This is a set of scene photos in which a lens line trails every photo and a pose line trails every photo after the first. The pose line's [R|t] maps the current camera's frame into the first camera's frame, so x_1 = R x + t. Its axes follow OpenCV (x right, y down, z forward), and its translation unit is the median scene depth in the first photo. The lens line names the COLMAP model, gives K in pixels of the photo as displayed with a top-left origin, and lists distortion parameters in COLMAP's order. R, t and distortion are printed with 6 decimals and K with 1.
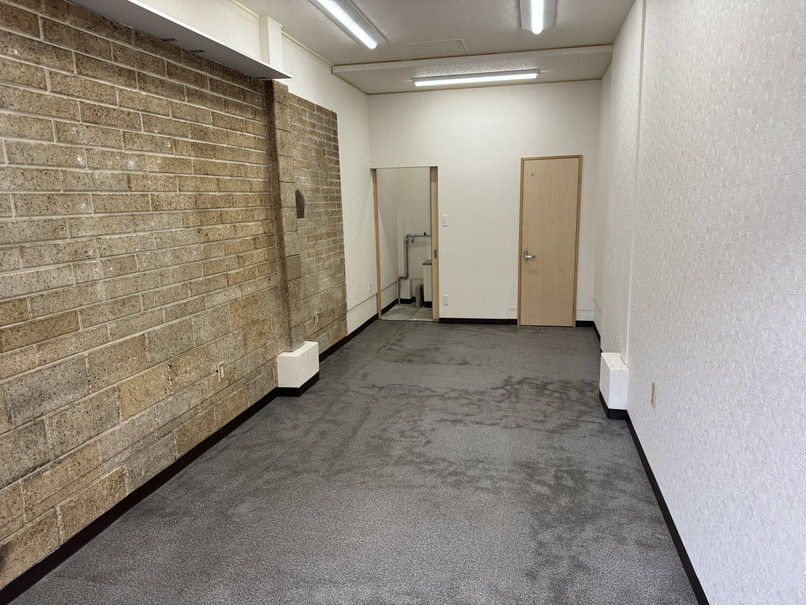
lens RADIAL K [[558.1, 0, 403.0], [0, 558.1, 302.5], [0, 0, 1]] dist [0.135826, -0.248023]
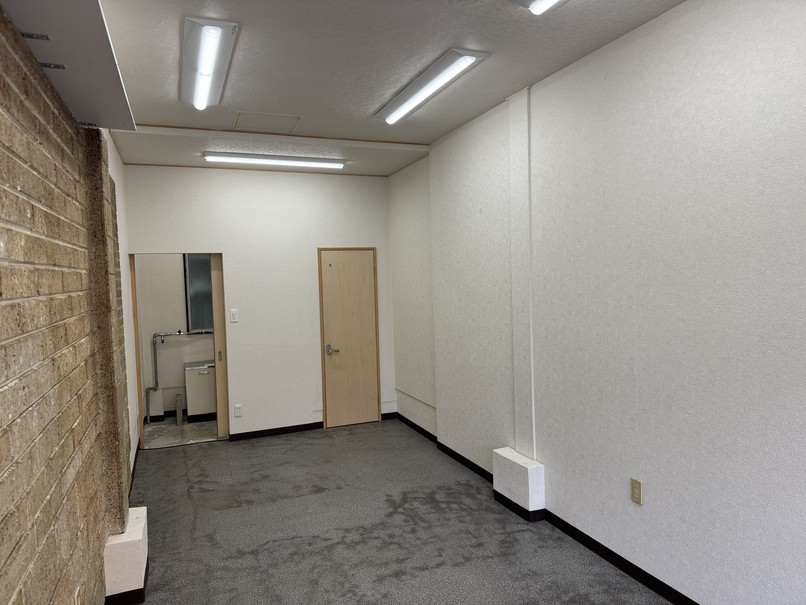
lens RADIAL K [[558.1, 0, 403.0], [0, 558.1, 302.5], [0, 0, 1]] dist [0.135826, -0.248023]
pose [[0.827769, -0.027260, 0.560406, -0.225030], [0.111208, 0.986974, -0.116254, -0.047130], [-0.549937, 0.158553, 0.820019, 0.194336]]
